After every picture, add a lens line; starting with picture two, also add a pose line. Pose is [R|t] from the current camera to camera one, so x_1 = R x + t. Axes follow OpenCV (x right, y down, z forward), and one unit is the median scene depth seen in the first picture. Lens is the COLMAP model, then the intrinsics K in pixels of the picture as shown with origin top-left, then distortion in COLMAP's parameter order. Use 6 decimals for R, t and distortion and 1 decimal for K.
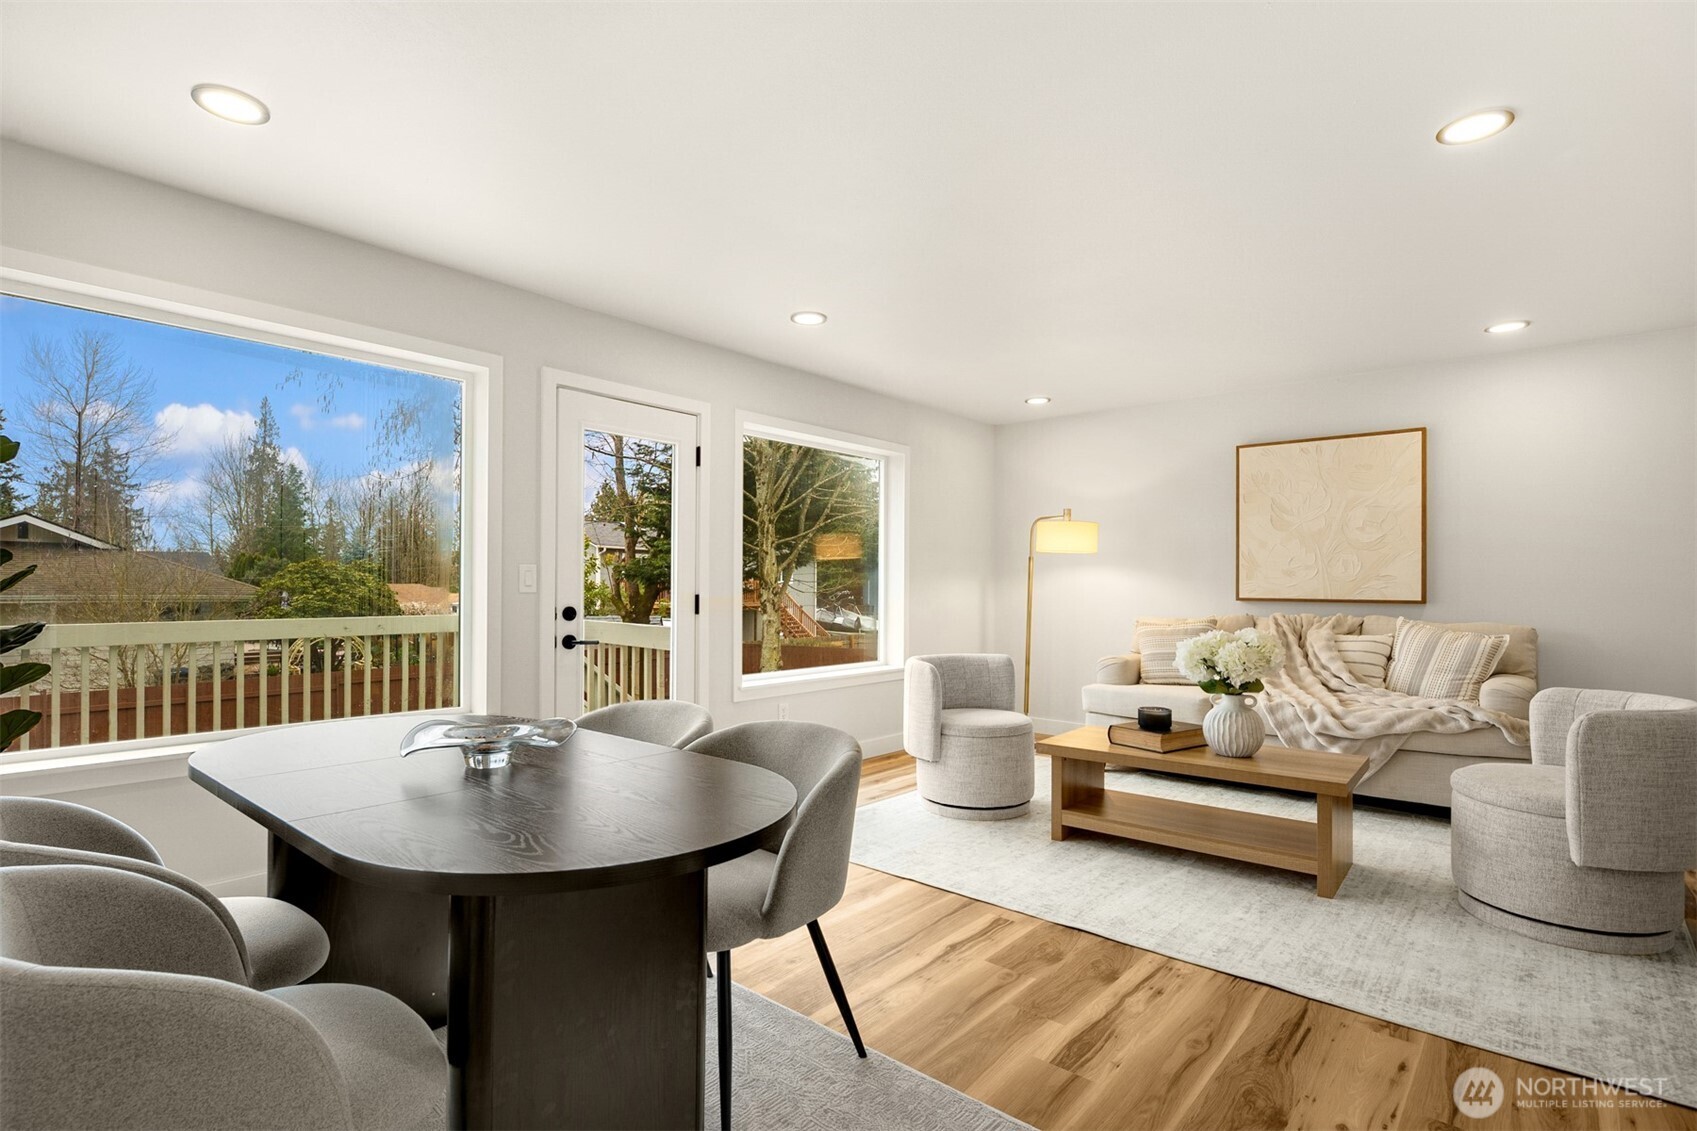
lens RADIAL K [[817.5, 0, 845.6], [0, 817.5, 580.6], [0, 0, 1]] dist [0.000493, -0.001981]
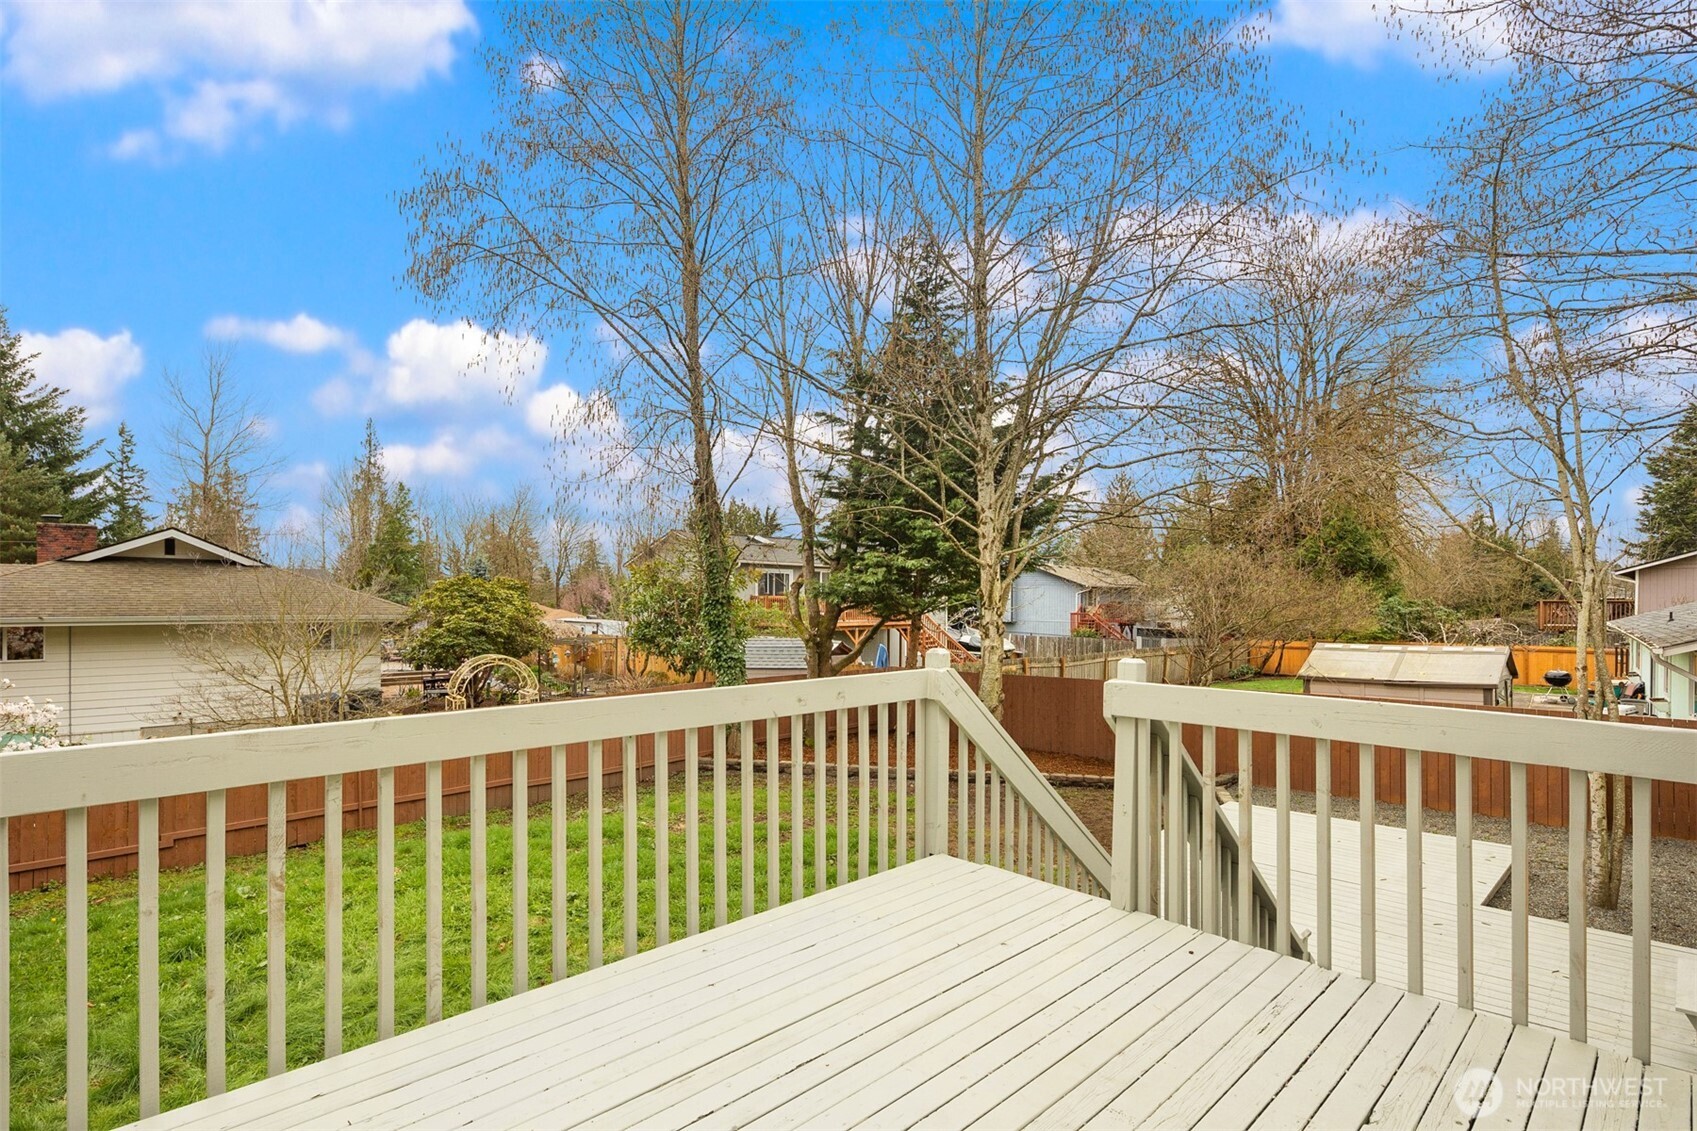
lens RADIAL K [[821.8, 0, 846.4], [0, 821.8, 602.7], [0, 0, 1]] dist [0.004071, -0.000554]
pose [[0.996110, -0.000748, -0.088113, -0.658728], [0.001549, 0.999958, 0.009025, -0.017207], [0.088103, -0.009126, 0.996070, 0.543534]]
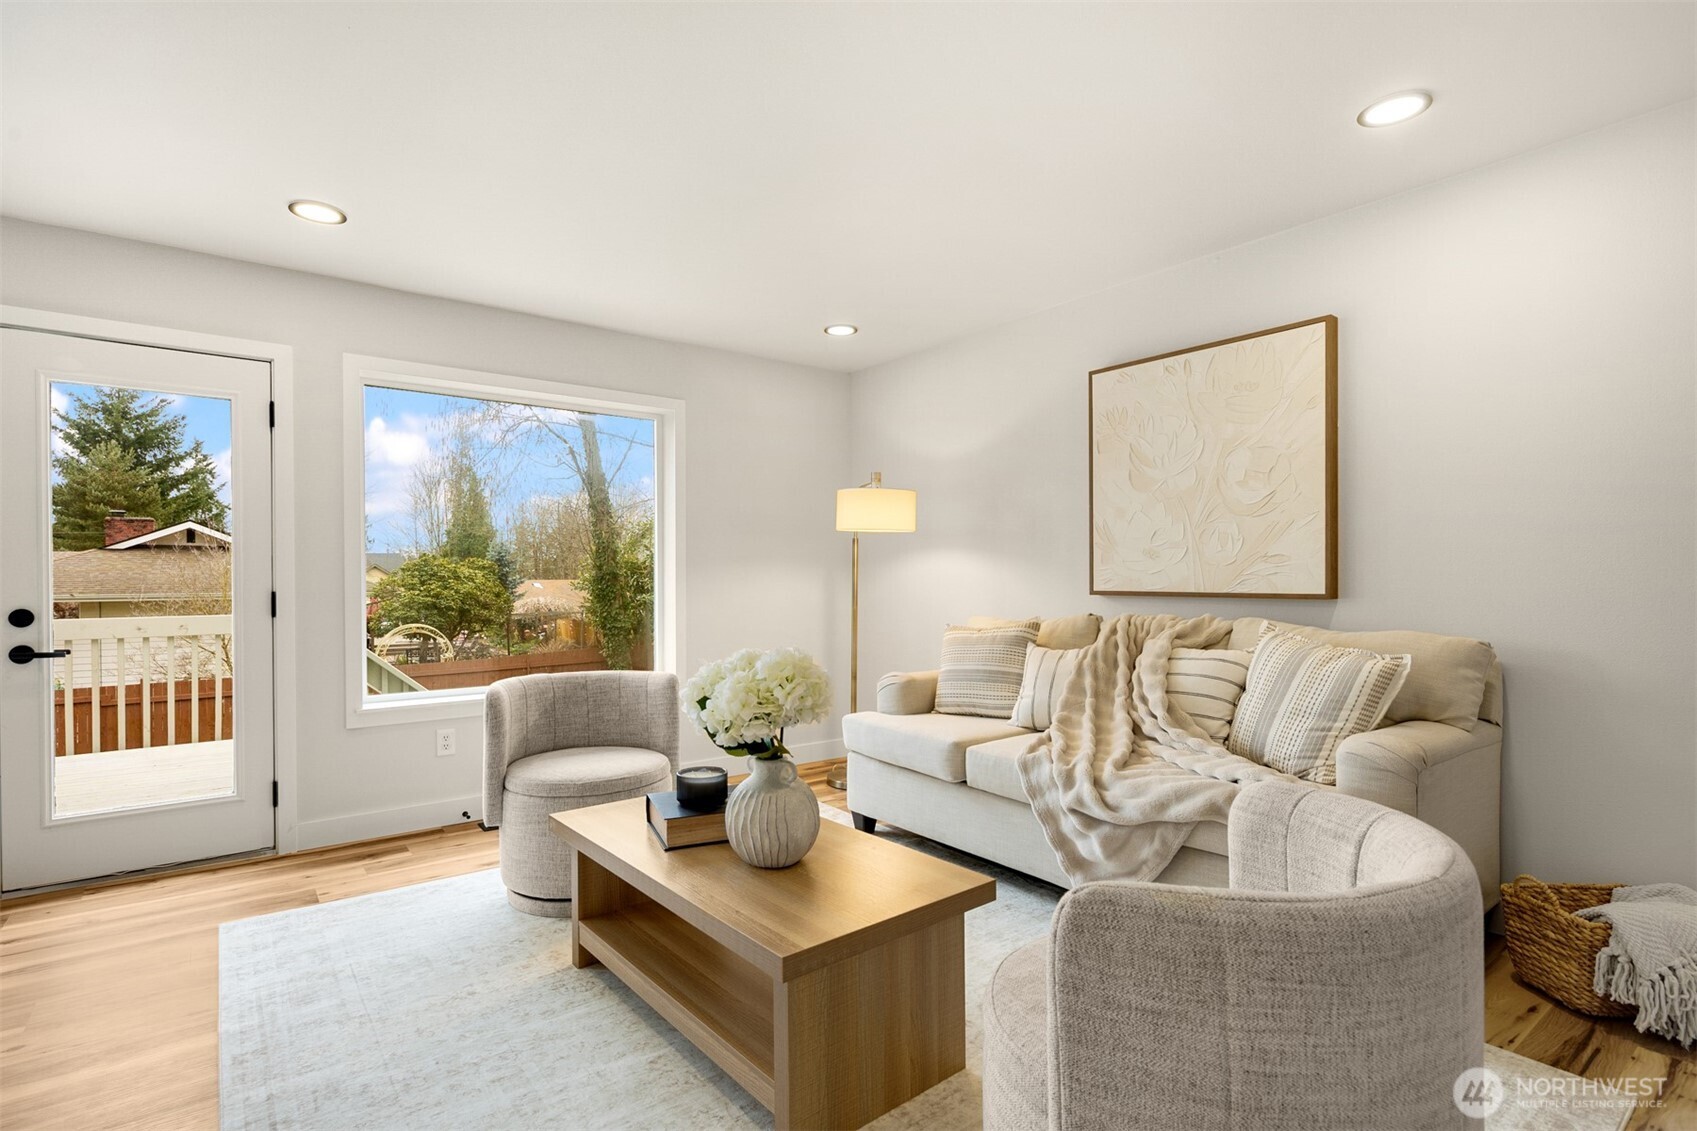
lens RADIAL K [[819.5, 0, 841.9], [0, 819.5, 581.6], [0, 0, 1]] dist [-0.001918, -0.000323]
pose [[0.980454, -0.008064, -0.196585, 0.444120], [0.010000, 0.999911, 0.008855, 0.005145], [0.196496, -0.010648, 0.980447, 0.299457]]
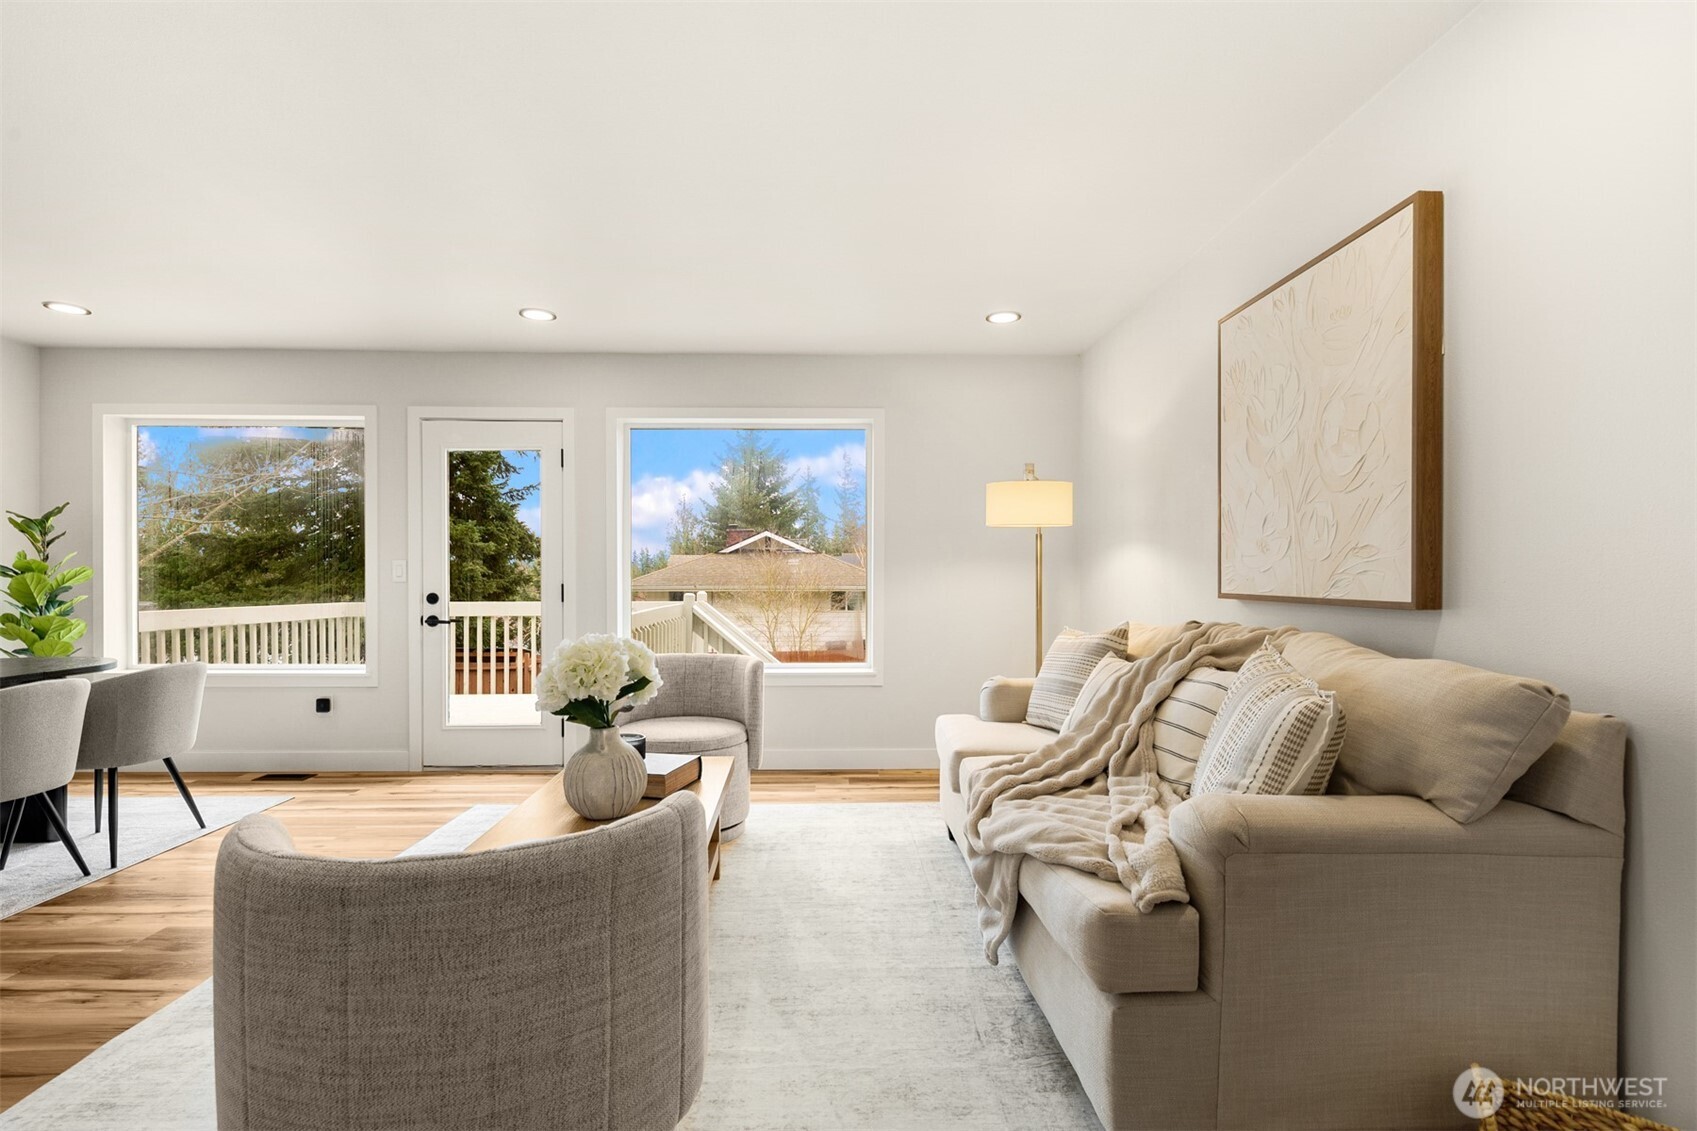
lens RADIAL K [[817.5, 0, 845.6], [0, 817.5, 580.6], [0, 0, 1]] dist [0.000493, -0.001981]
pose [[0.676817, -0.000926, -0.736151, 0.780710], [0.006977, 0.999962, 0.005157, 0.008304], [0.736118, -0.008627, 0.676798, 0.471989]]
